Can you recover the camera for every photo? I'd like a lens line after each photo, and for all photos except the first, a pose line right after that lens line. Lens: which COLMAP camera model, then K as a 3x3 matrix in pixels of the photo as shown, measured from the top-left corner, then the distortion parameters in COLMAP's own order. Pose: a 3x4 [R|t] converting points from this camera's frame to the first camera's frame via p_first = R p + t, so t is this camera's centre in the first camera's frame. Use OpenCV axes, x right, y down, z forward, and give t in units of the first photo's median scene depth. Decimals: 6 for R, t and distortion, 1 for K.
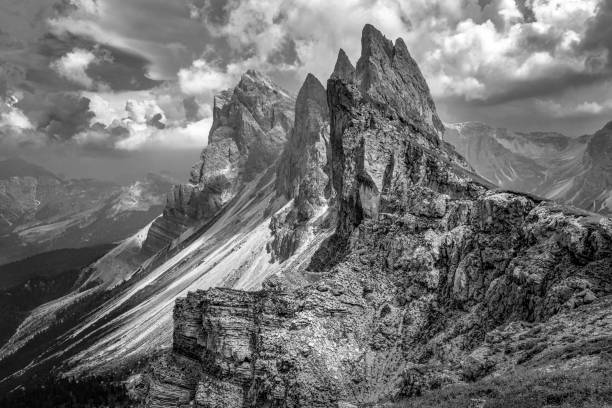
lens RADIAL K [[459.8, 0, 306.7], [0, 459.8, 206.8], [0, 0, 1]] dist [-0.039479, 0.000412]
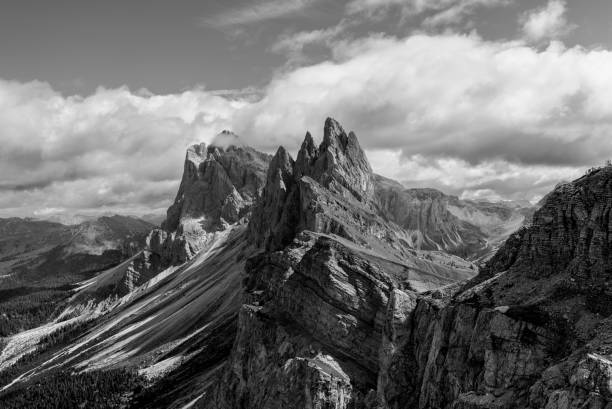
lens RADIAL K [[459.8, 0, 306.7], [0, 459.8, 207.3], [0, 0, 1]] dist [-0.039479, 0.000412]
pose [[0.994300, 0.065180, 0.084374, -0.019253], [-0.054709, 0.991148, -0.120964, 0.015469], [-0.091512, 0.115659, 0.989065, -0.204934]]
